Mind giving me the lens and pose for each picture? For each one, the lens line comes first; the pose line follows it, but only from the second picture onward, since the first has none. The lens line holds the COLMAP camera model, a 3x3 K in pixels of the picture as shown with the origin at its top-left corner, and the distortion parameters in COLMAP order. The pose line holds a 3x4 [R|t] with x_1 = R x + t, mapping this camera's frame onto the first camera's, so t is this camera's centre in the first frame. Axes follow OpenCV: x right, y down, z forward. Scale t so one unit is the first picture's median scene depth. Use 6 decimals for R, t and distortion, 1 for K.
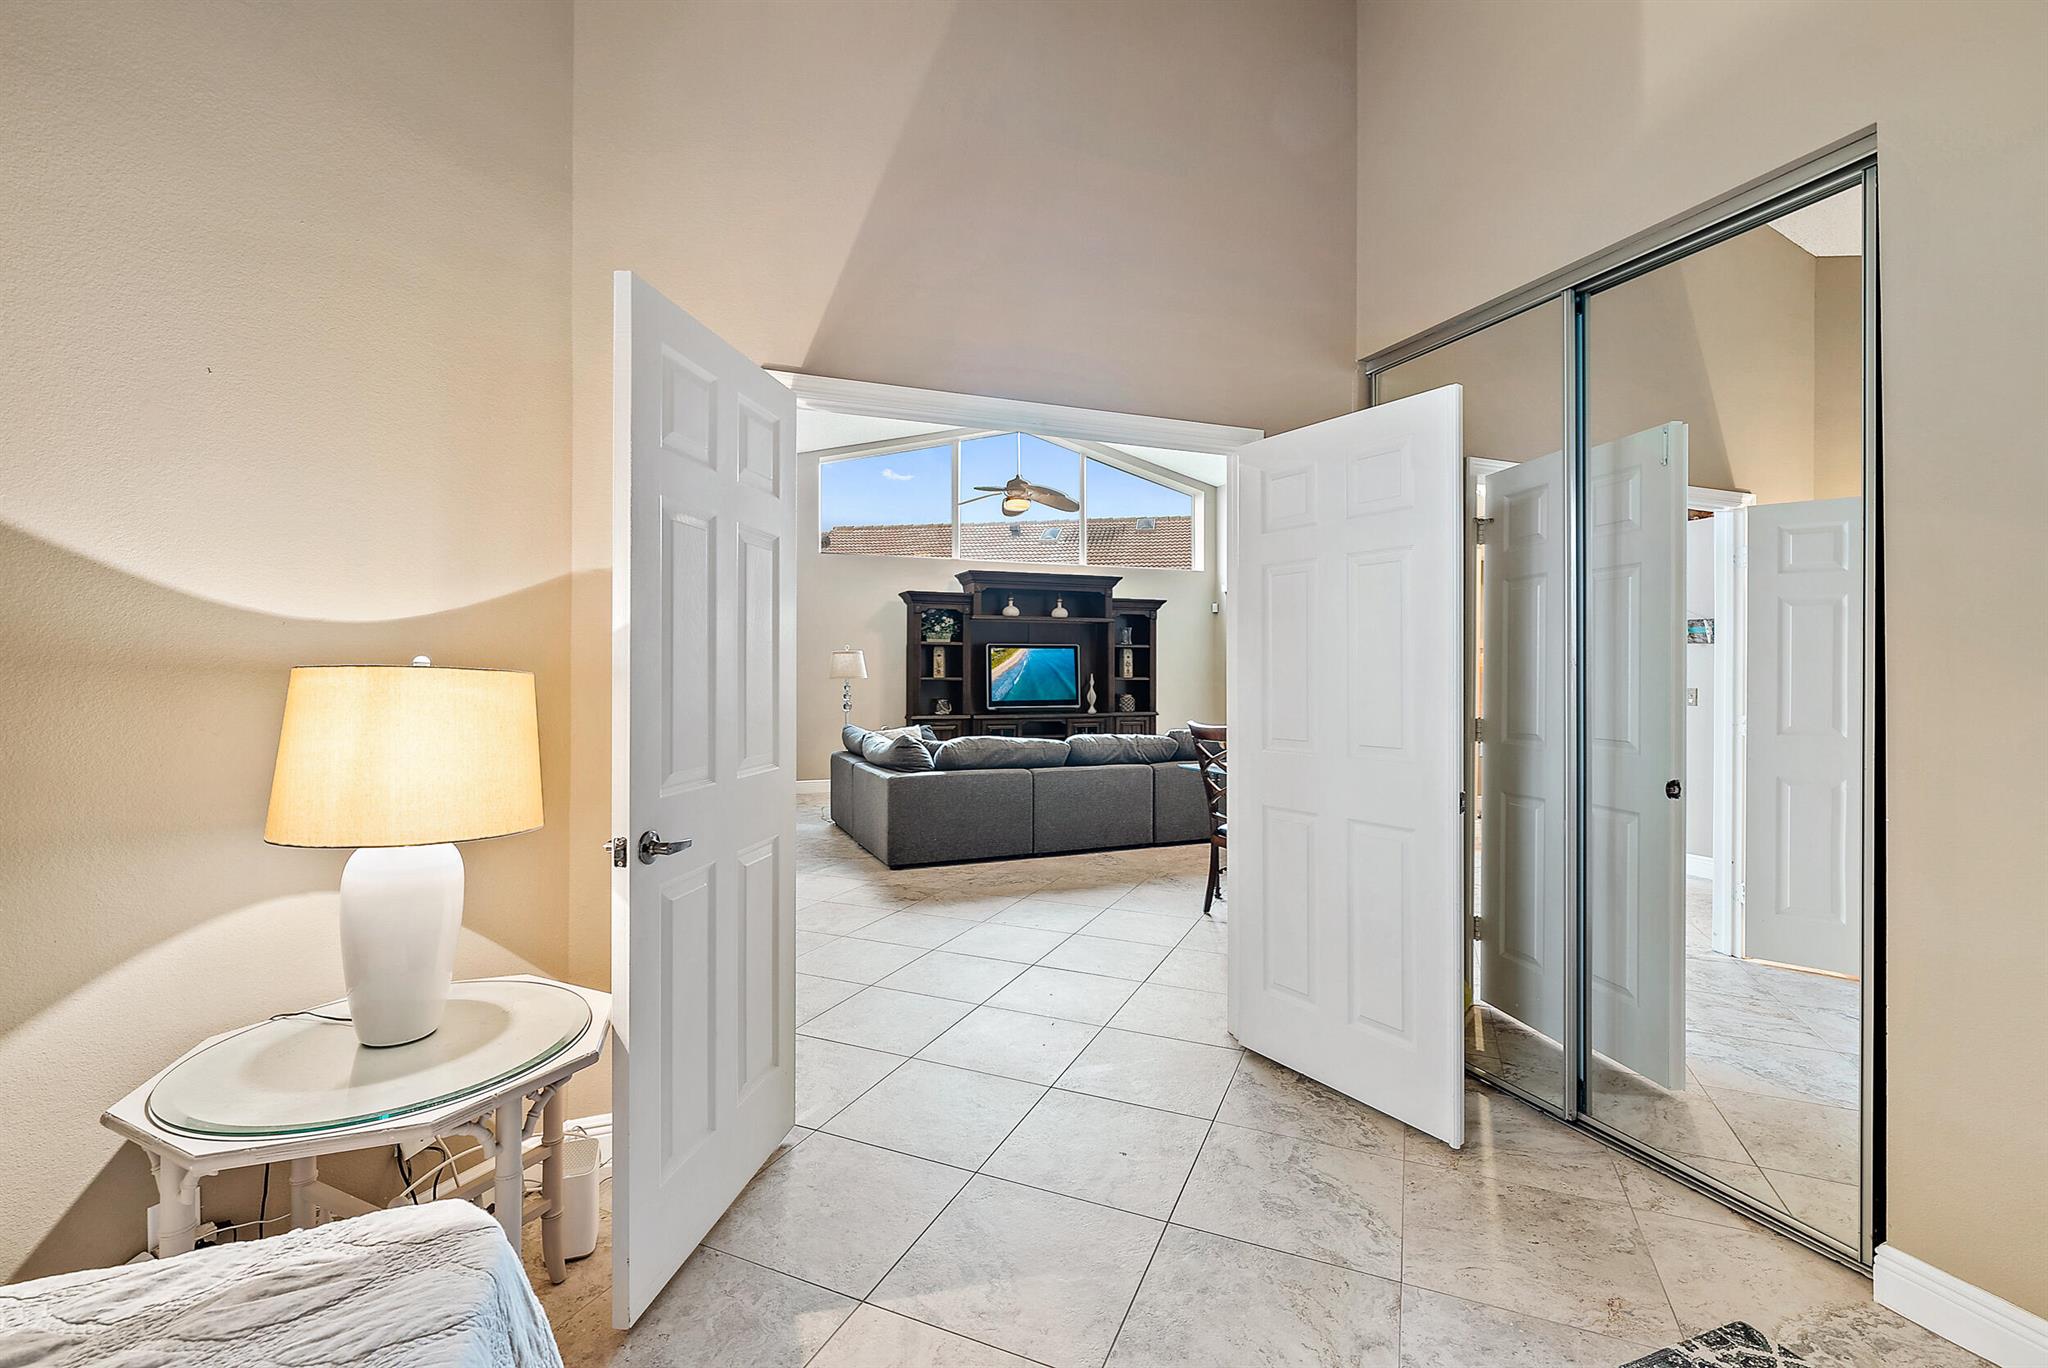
lens RADIAL K [[879.7, 0, 1021.3], [0, 879.7, 677.5], [0, 0, 1]] dist [-0.003363, -0.000226]
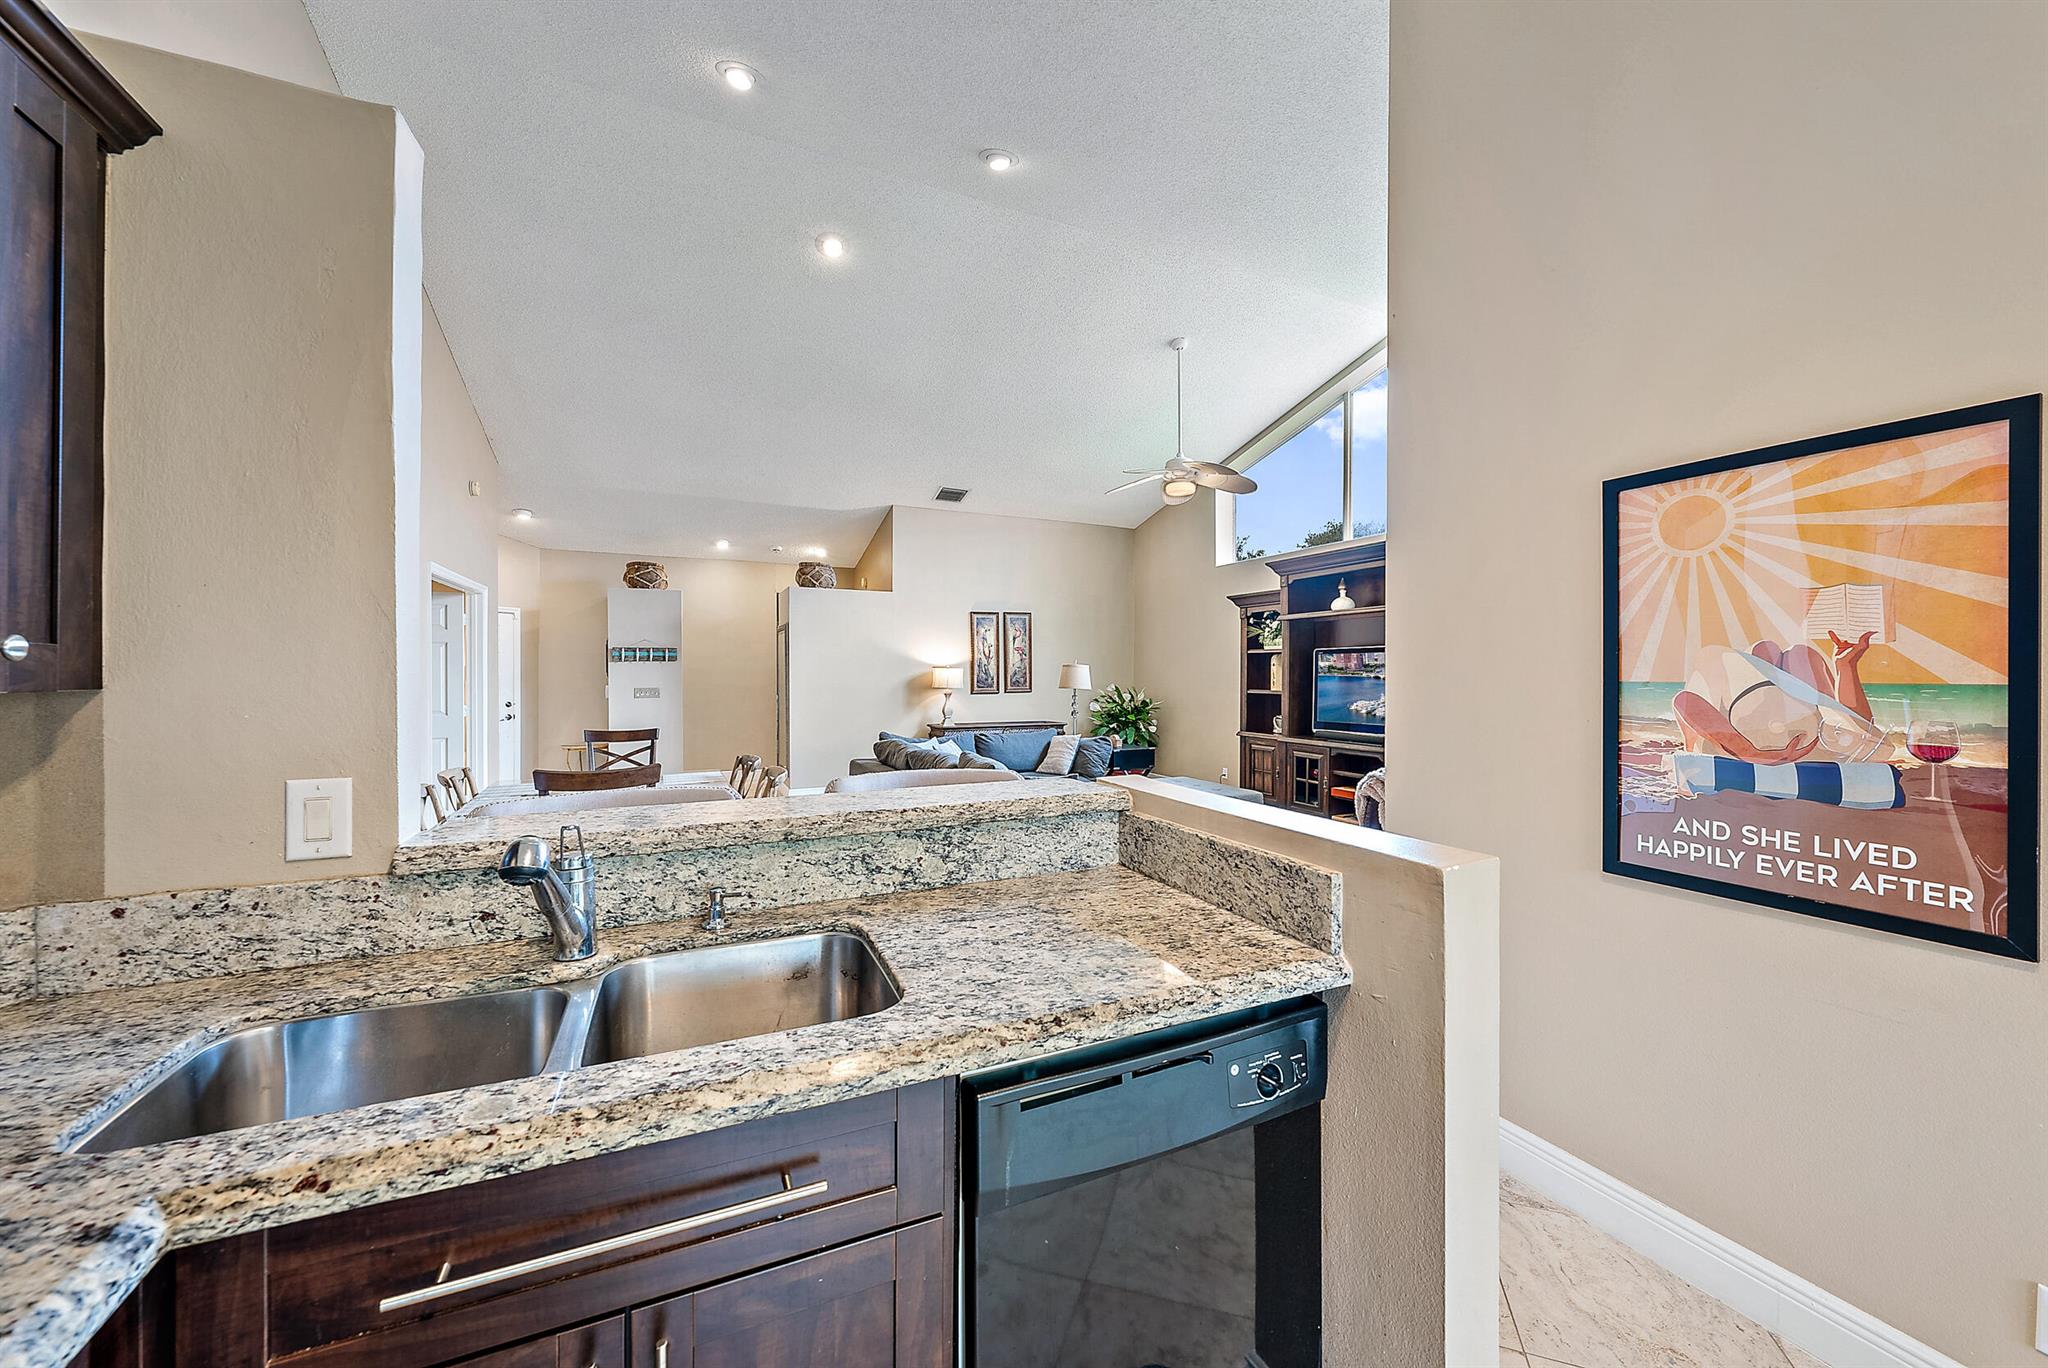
lens RADIAL K [[748.8, 0, 1022.8], [0, 748.8, 673.8], [0, 0, 1]] dist [-0.003404, -0.000083]
pose [[0.064384, 0.001356, -0.997924, 0.618345], [-0.002320, 0.999997, 0.001210, -0.016556], [0.997923, 0.002237, 0.064387, 0.703396]]
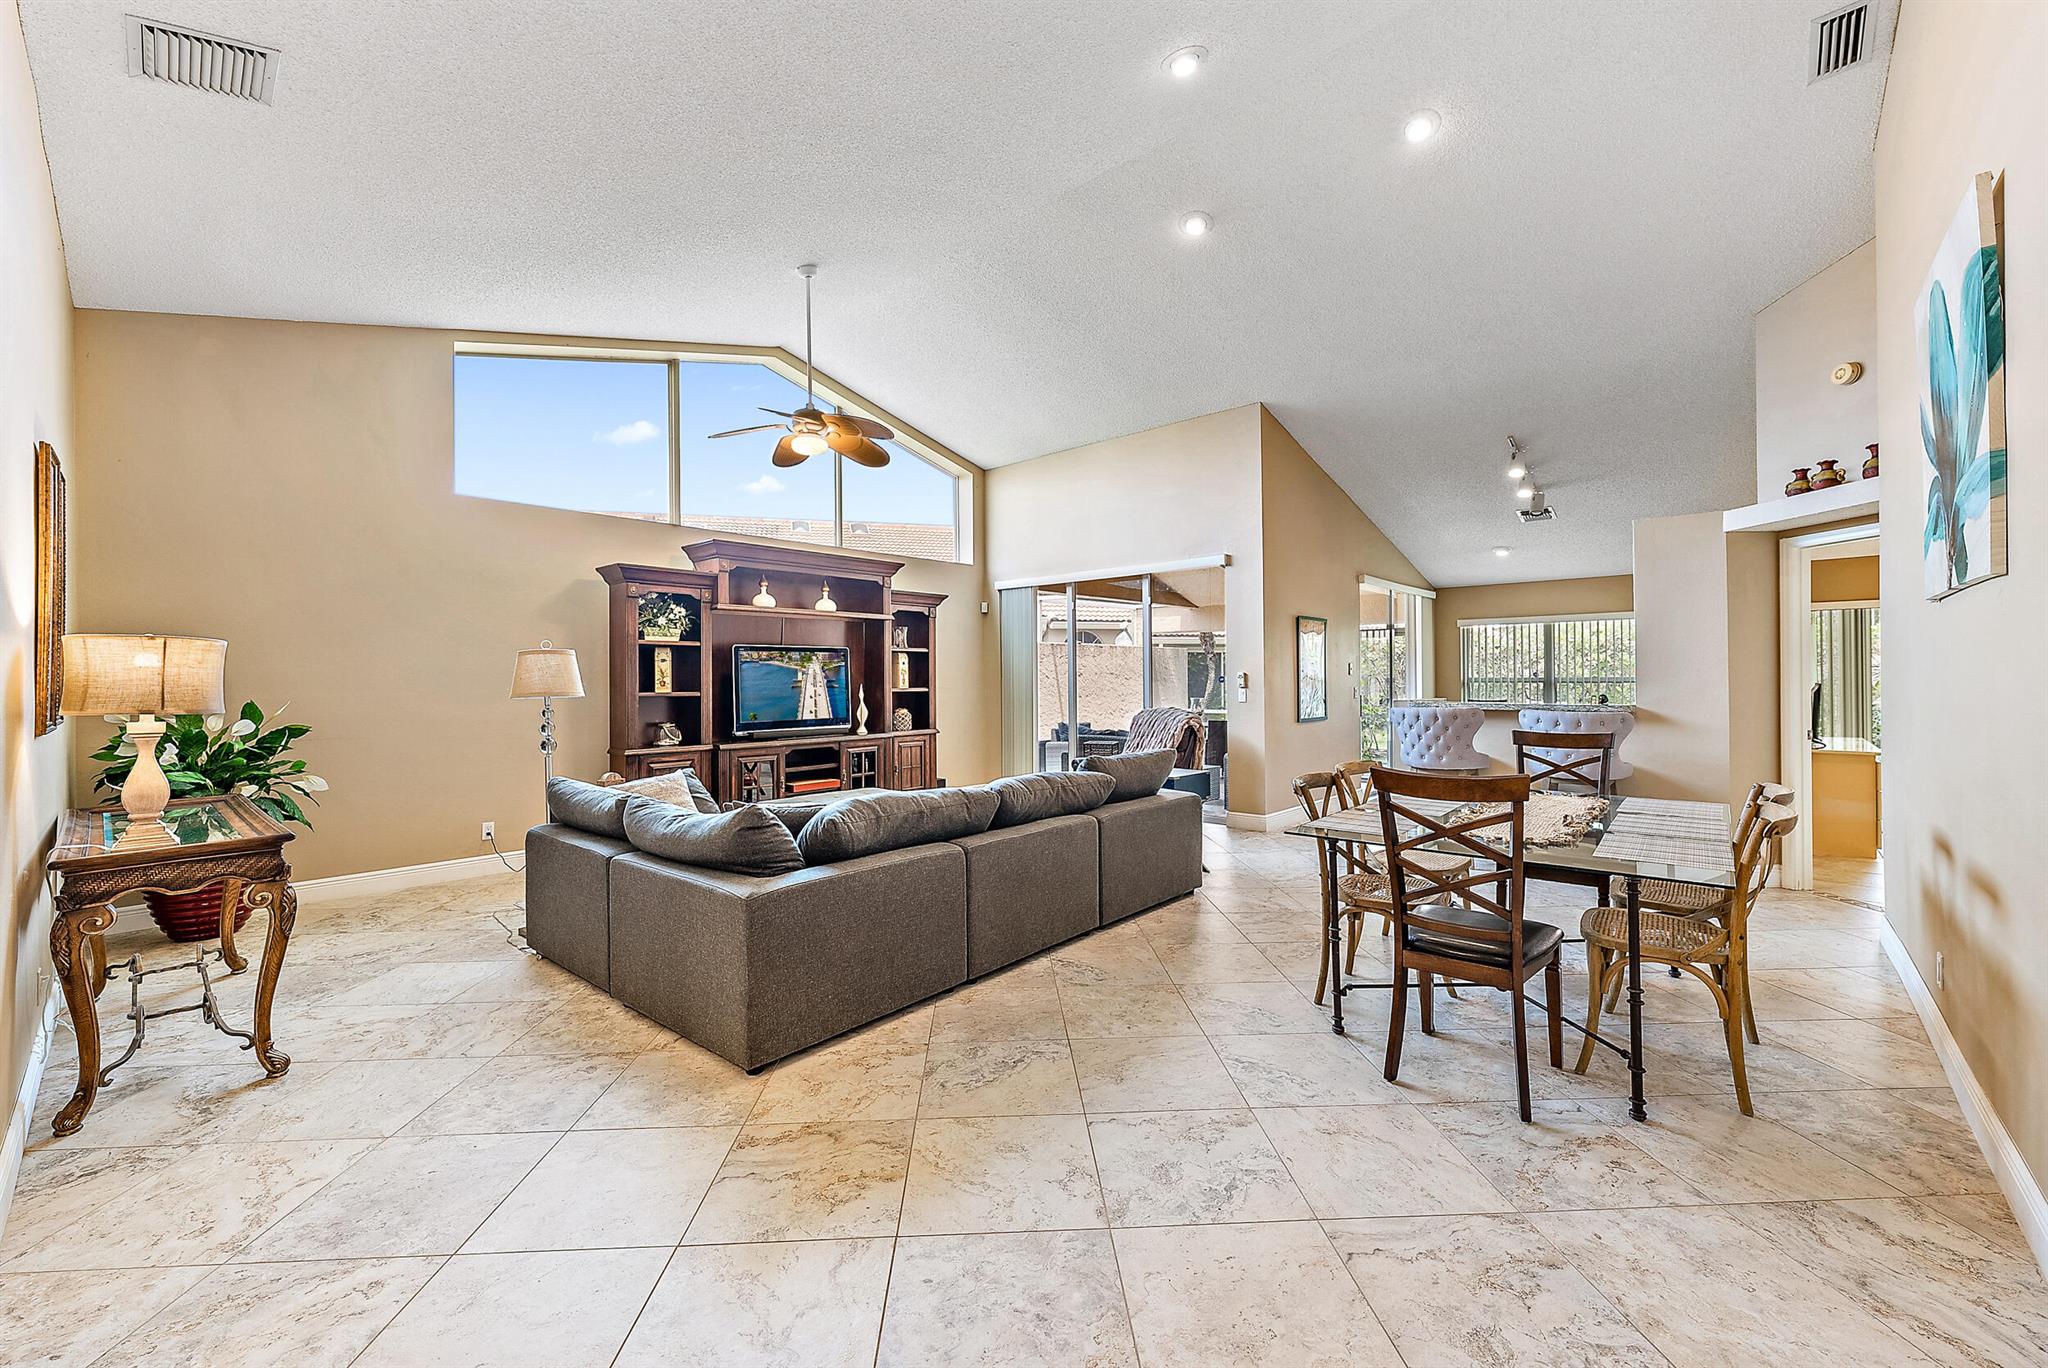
lens RADIAL K [[812.9, 0, 1024.2], [0, 812.9, 679.9], [0, 0, 1]] dist [-0.001640, -0.000073]
pose [[0.891819, -0.007970, 0.452322, -0.129106], [0.011384, 0.999924, -0.004827, -0.003310], [-0.452249, 0.009454, 0.891842, 0.300914]]
